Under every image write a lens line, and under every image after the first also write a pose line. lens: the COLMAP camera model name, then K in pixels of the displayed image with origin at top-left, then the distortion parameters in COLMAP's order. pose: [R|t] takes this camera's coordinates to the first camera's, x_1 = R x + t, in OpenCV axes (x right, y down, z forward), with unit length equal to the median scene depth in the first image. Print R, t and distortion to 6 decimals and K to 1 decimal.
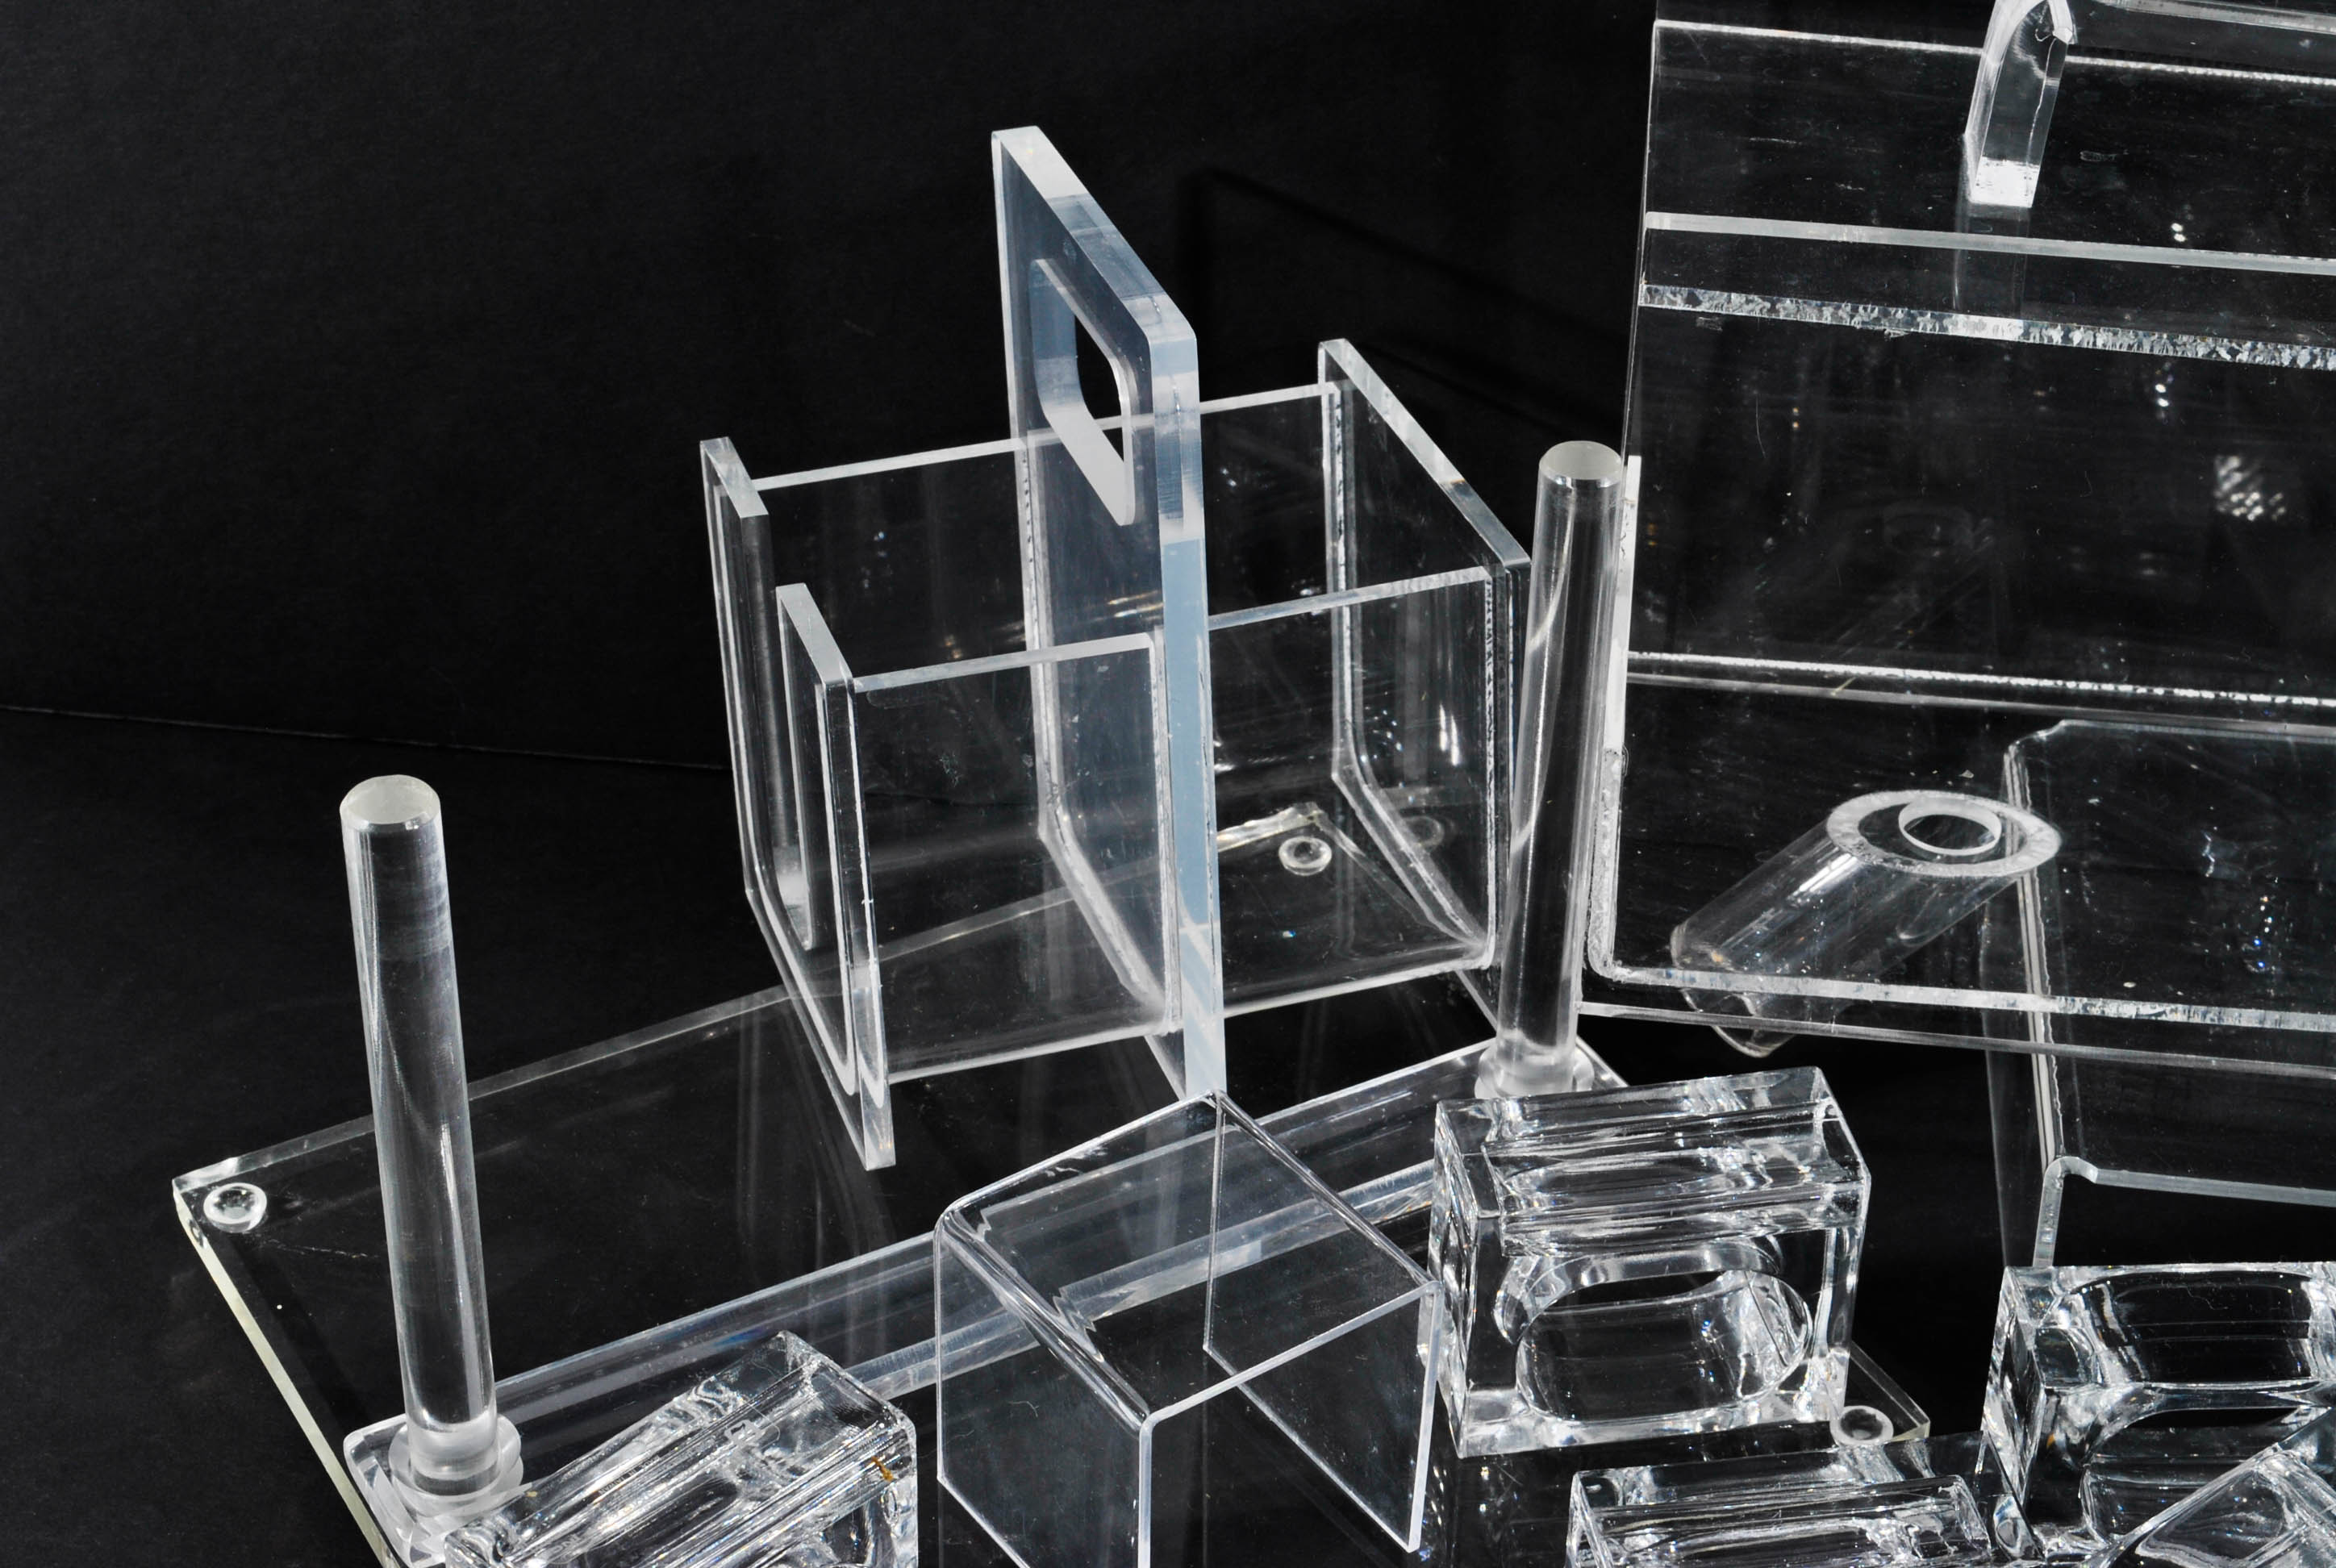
lens RADIAL K [[4622.3, 0, 1168.0], [0, 4622.3, 784.0], [0, 0, 1]] dist [0.046868, 0.075708]
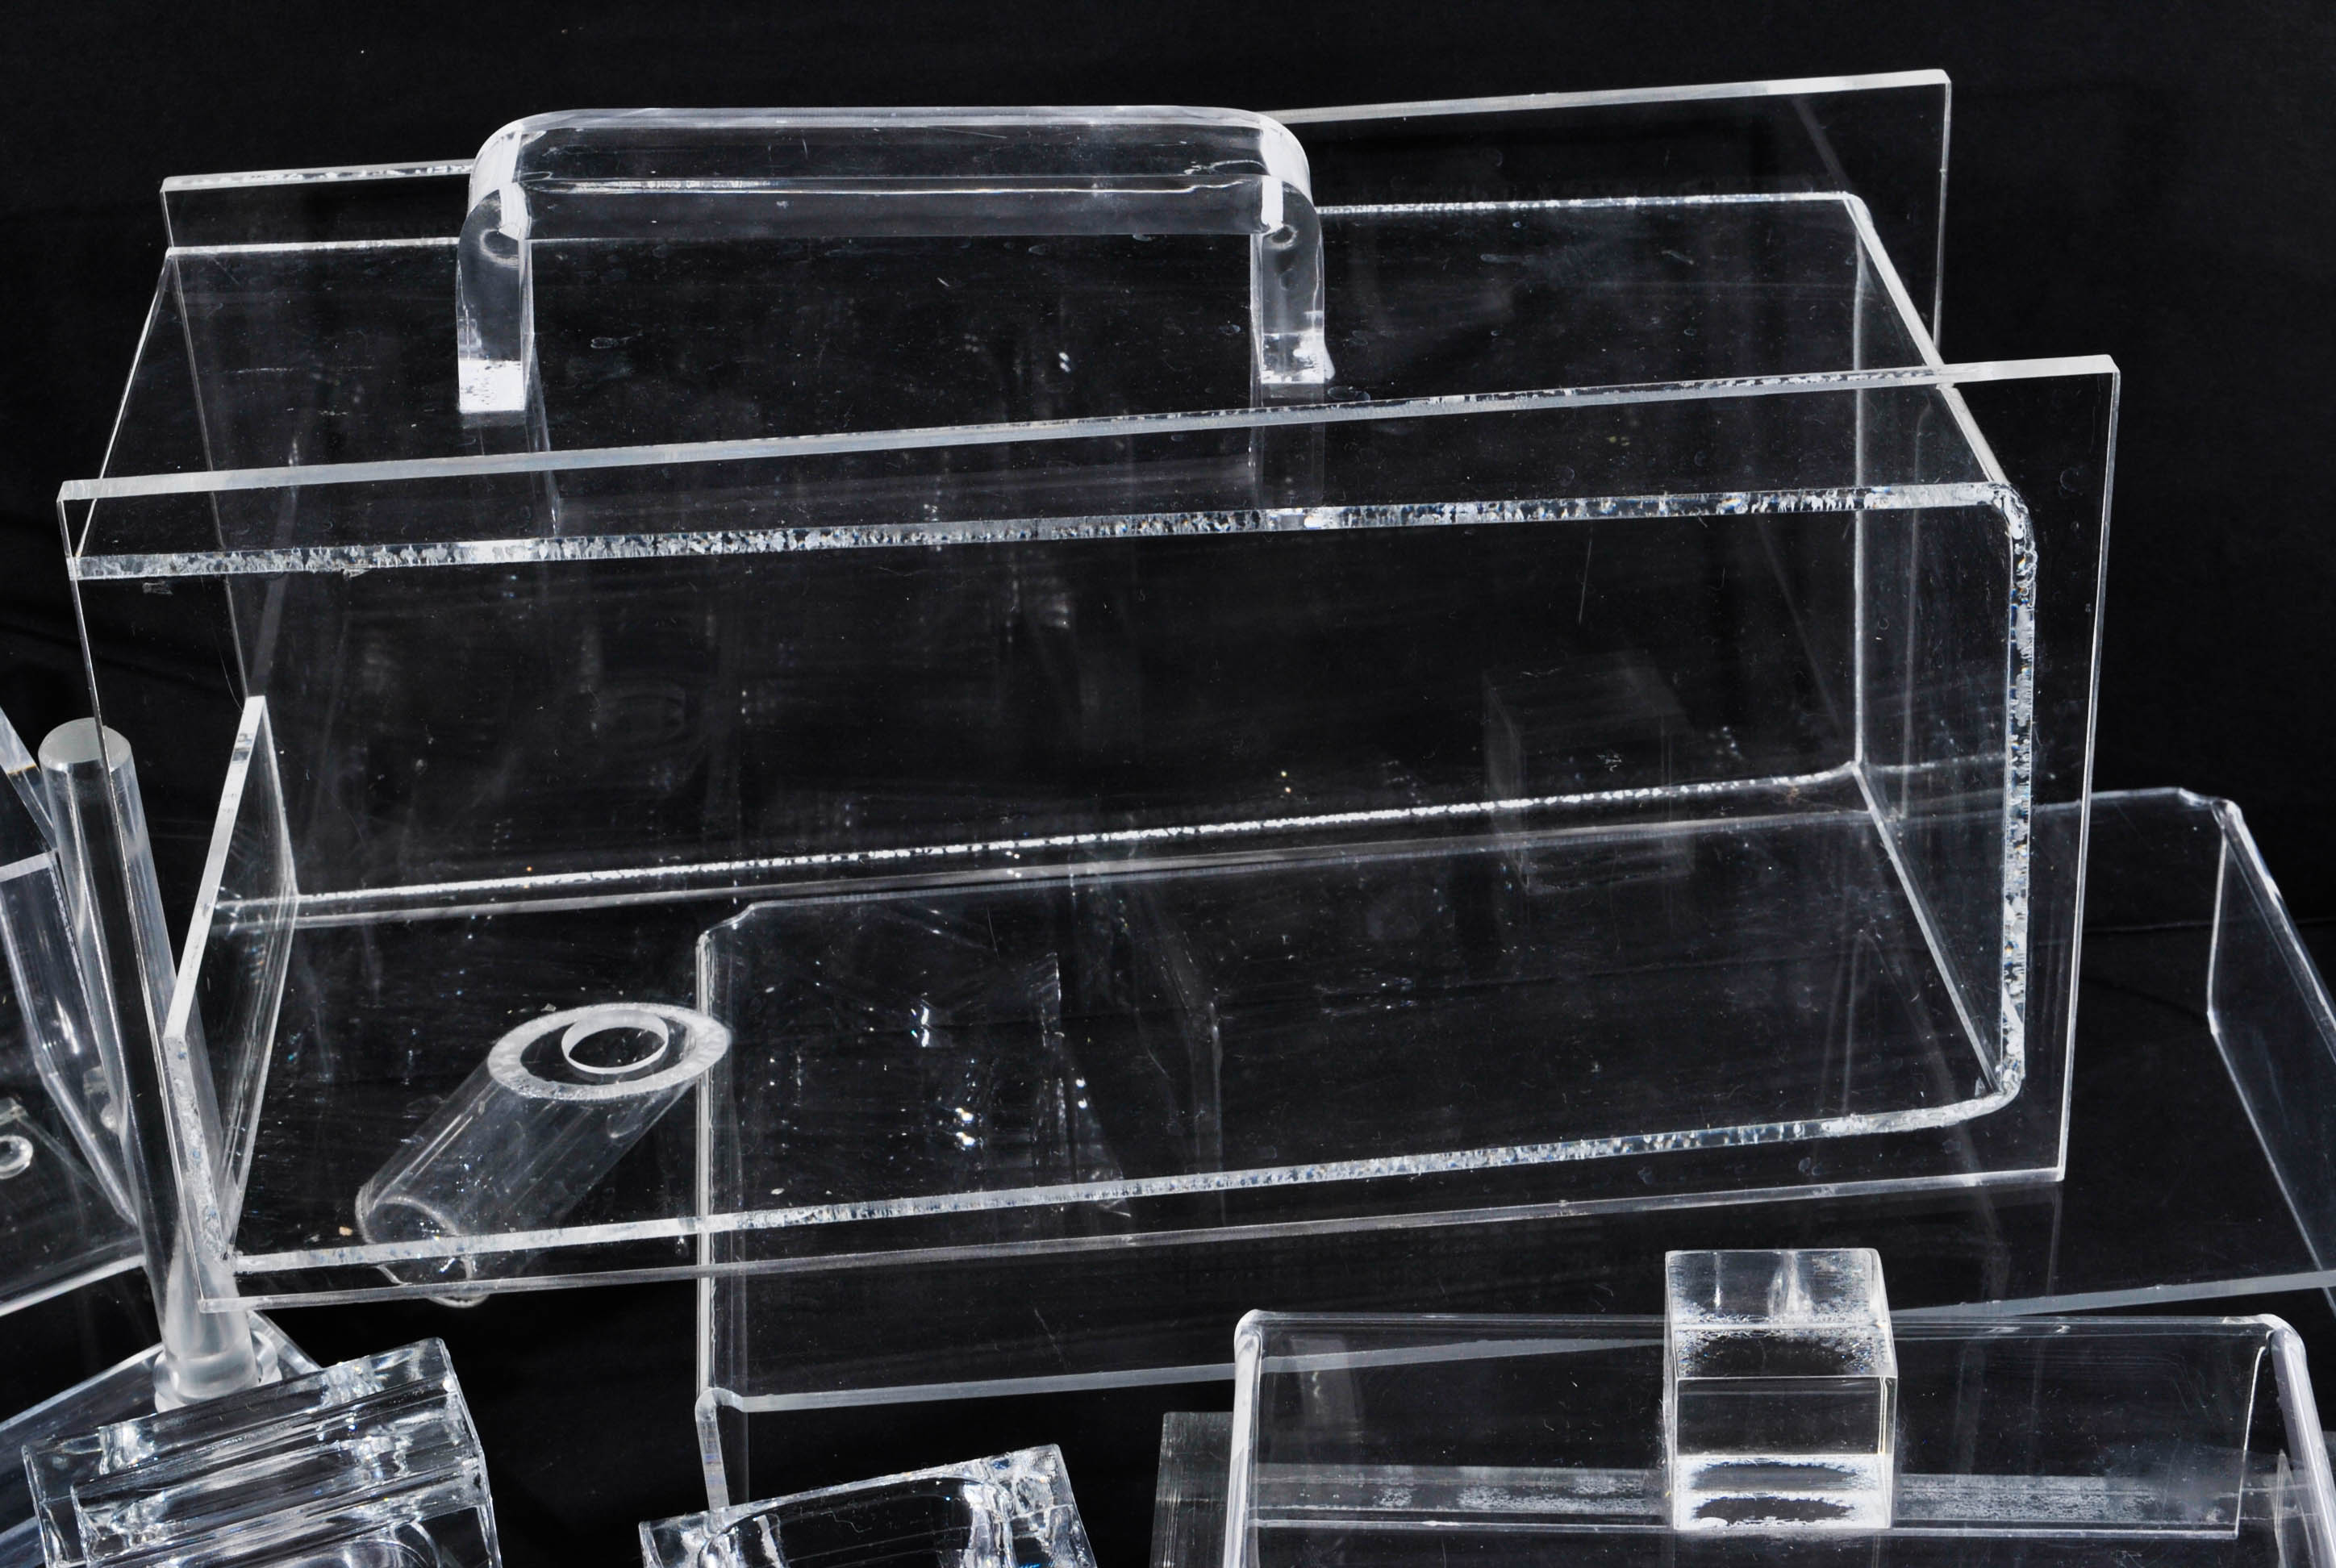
lens RADIAL K [[4622.3, 0, 1168.0], [0, 4622.3, 784.0], [0, 0, 1]] dist [0.046868, 0.075708]
pose [[0.980564, -0.145549, 0.131563, 0.168368], [0.147381, 0.989071, -0.004243, -0.023351], [-0.129508, 0.023551, 0.991299, 0.040095]]
